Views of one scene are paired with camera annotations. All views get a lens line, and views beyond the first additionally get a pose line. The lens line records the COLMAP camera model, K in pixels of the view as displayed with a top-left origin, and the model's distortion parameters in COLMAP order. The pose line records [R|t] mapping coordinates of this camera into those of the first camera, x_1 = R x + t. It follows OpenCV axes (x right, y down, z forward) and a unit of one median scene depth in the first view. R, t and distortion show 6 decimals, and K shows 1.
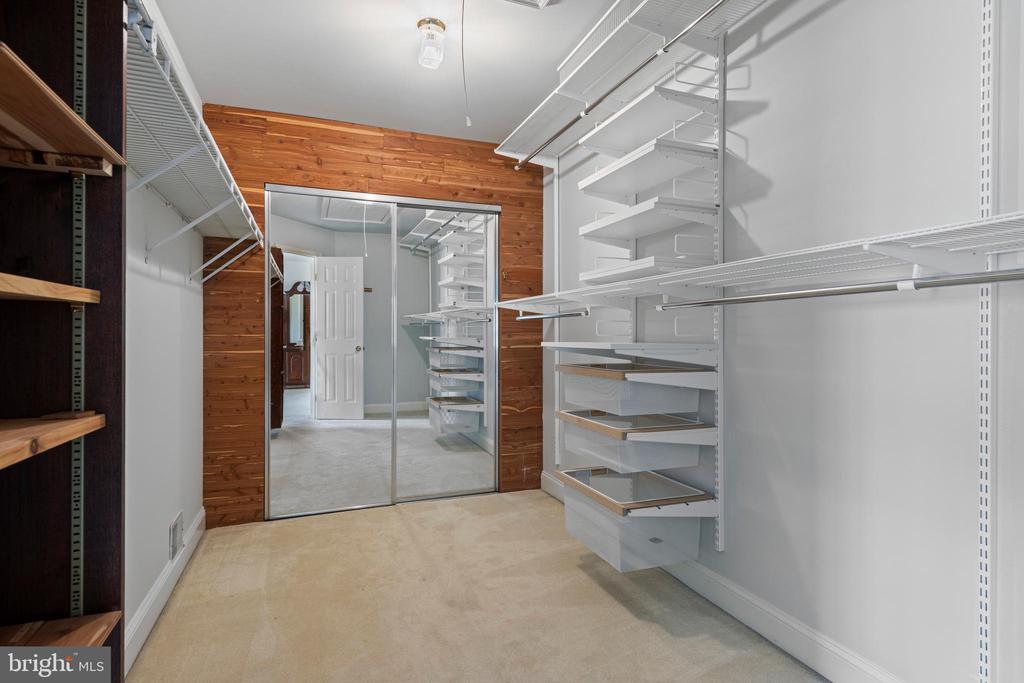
lens RADIAL K [[521.4, 0, 510.3], [0, 521.4, 338.9], [0, 0, 1]] dist [0.001815, -0.000901]
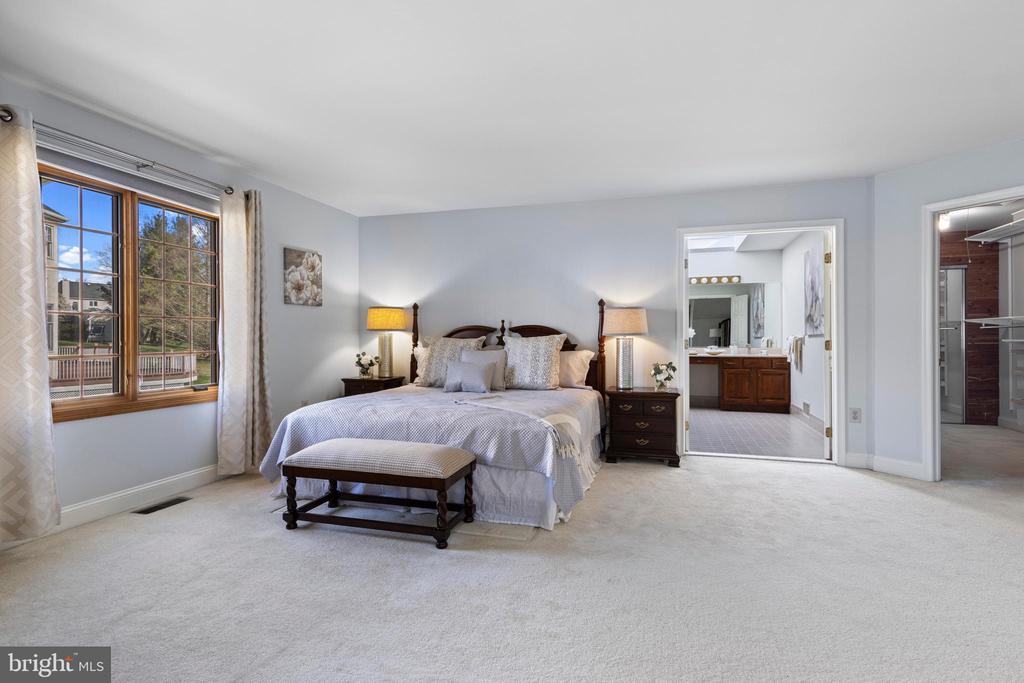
lens RADIAL K [[521.4, 0, 518.2], [0, 521.4, 336.5], [0, 0, 1]] dist [0.001815, -0.000901]
pose [[0.786756, -0.003214, -0.617256, -0.125793], [0.001880, 0.999994, -0.002811, -0.006604], [0.617262, 0.001051, 0.786757, -1.361391]]
